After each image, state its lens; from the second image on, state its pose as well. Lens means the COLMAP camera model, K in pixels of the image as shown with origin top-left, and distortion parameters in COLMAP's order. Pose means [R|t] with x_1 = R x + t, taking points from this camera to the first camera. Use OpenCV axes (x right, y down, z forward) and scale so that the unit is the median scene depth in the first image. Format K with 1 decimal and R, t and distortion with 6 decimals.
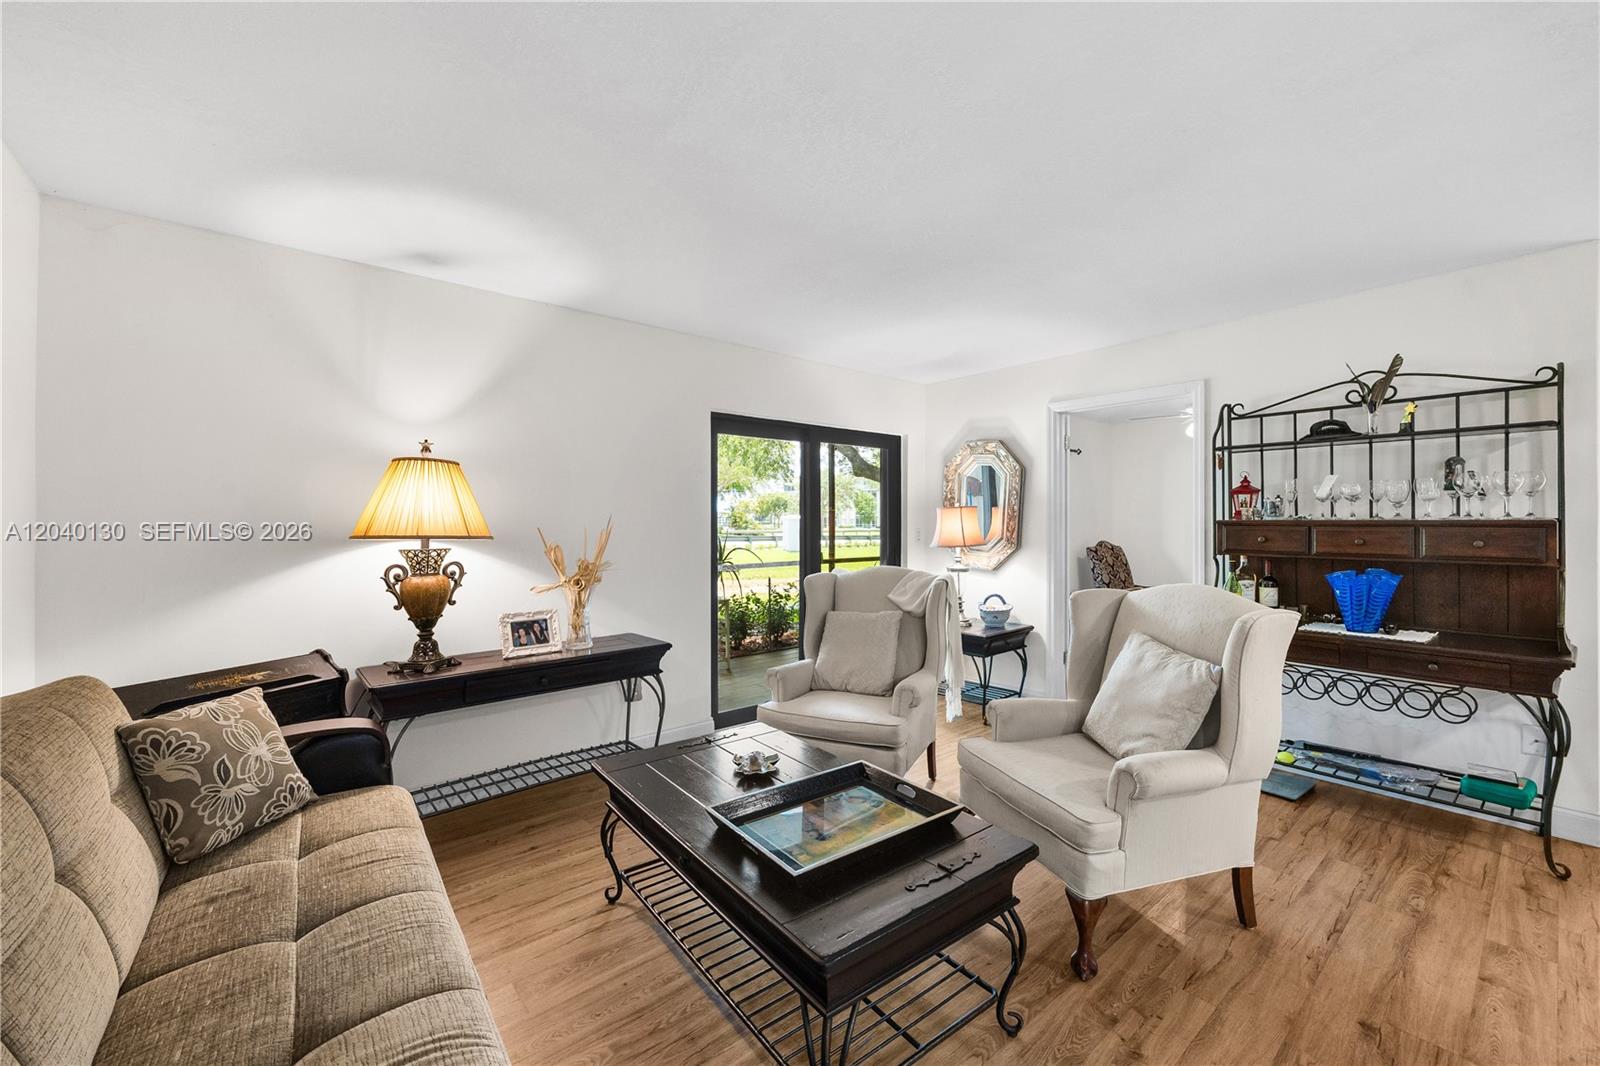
lens RADIAL K [[622.4, 0, 814.0], [0, 622.4, 521.8], [0, 0, 1]] dist [-0.003800, 0.000191]
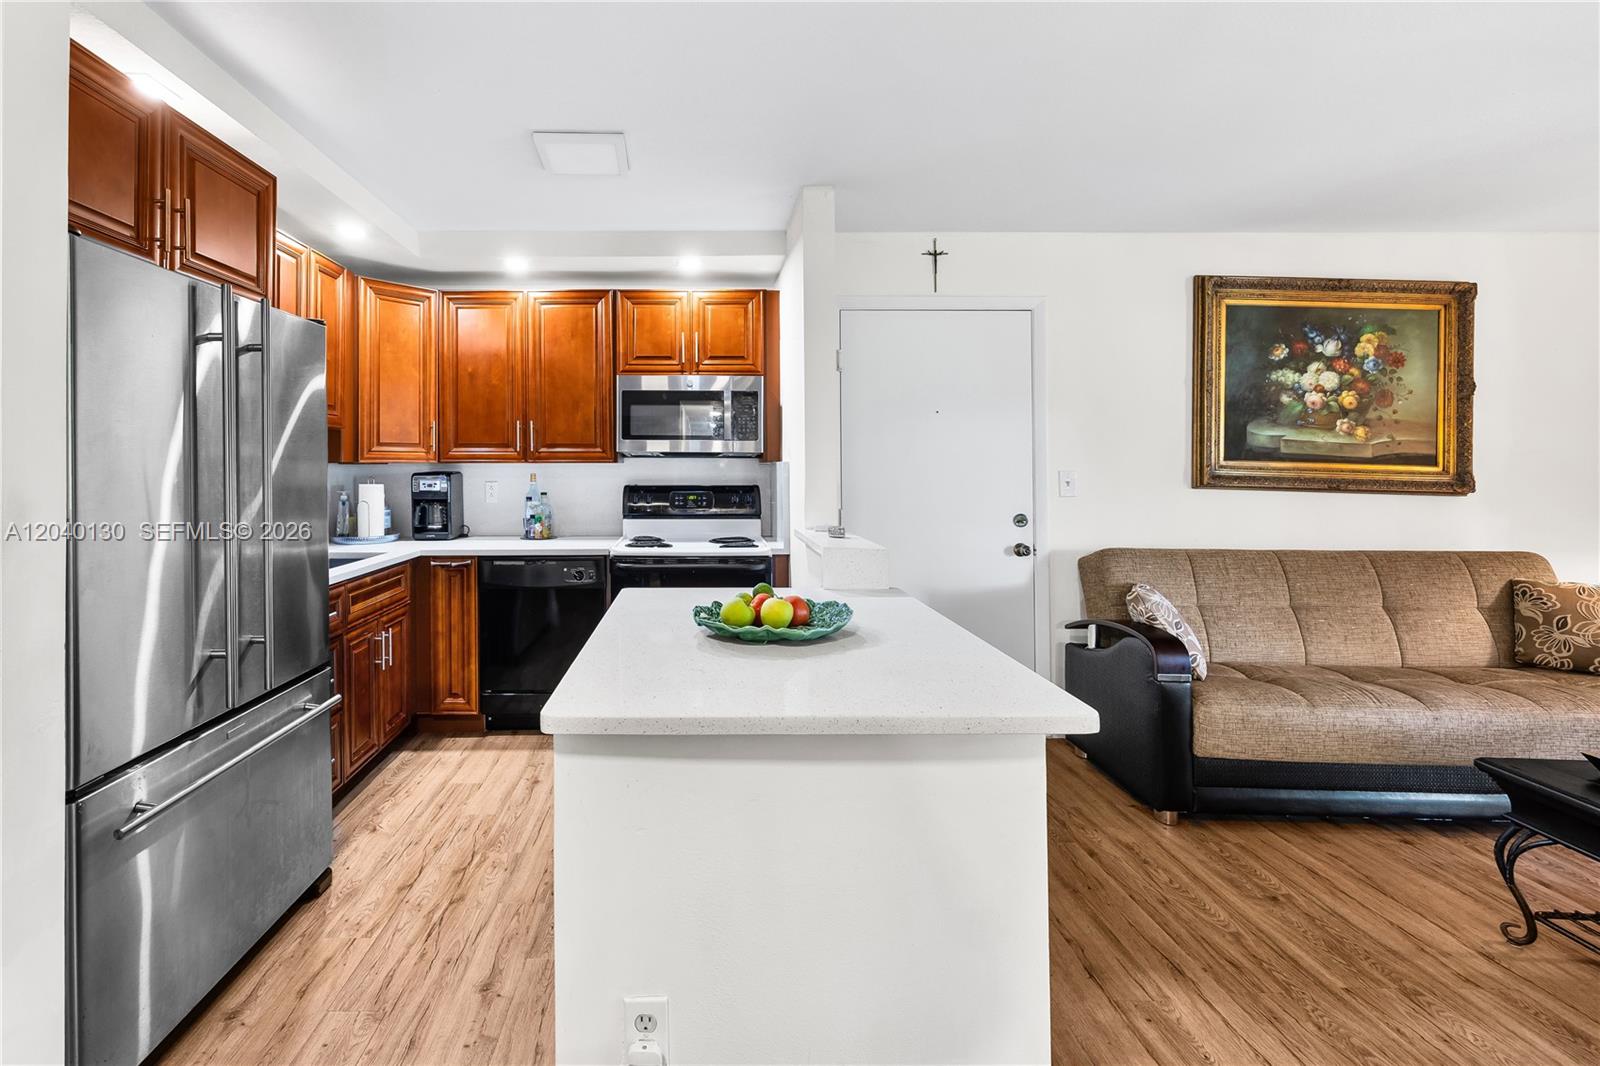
lens RADIAL K [[705.8, 0, 717.4], [0, 705.8, 475.4], [0, 0, 1]] dist [-0.008657, -0.000161]
pose [[-0.652067, 0.009621, -0.758100, 1.043595], [0.000967, 0.999929, 0.011858, 0.001829], [0.758160, 0.006999, -0.652030, 0.305041]]
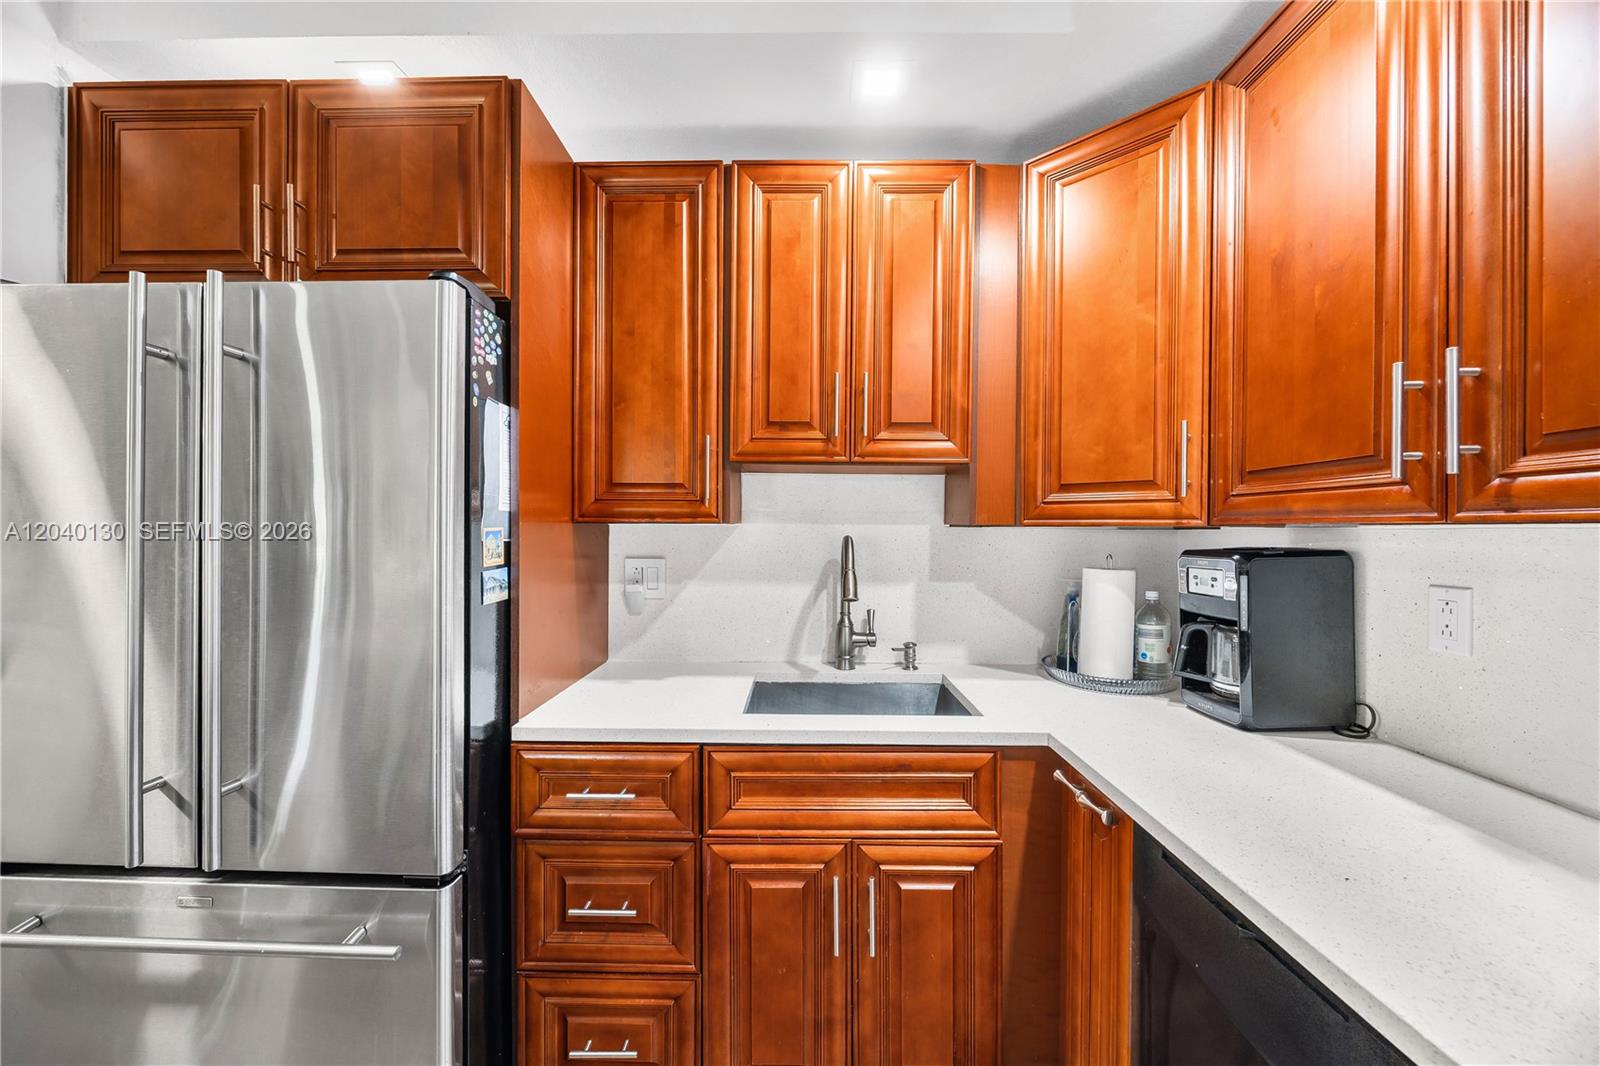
lens RADIAL K [[622.4, 0, 789.1], [0, 622.4, 531.3], [0, 0, 1]] dist [-0.003800, 0.000191]
pose [[-0.738015, -0.007830, 0.674739, 0.311583], [-0.008699, 0.999960, 0.002089, -0.000557], [-0.674729, -0.004327, -0.738053, -0.398924]]
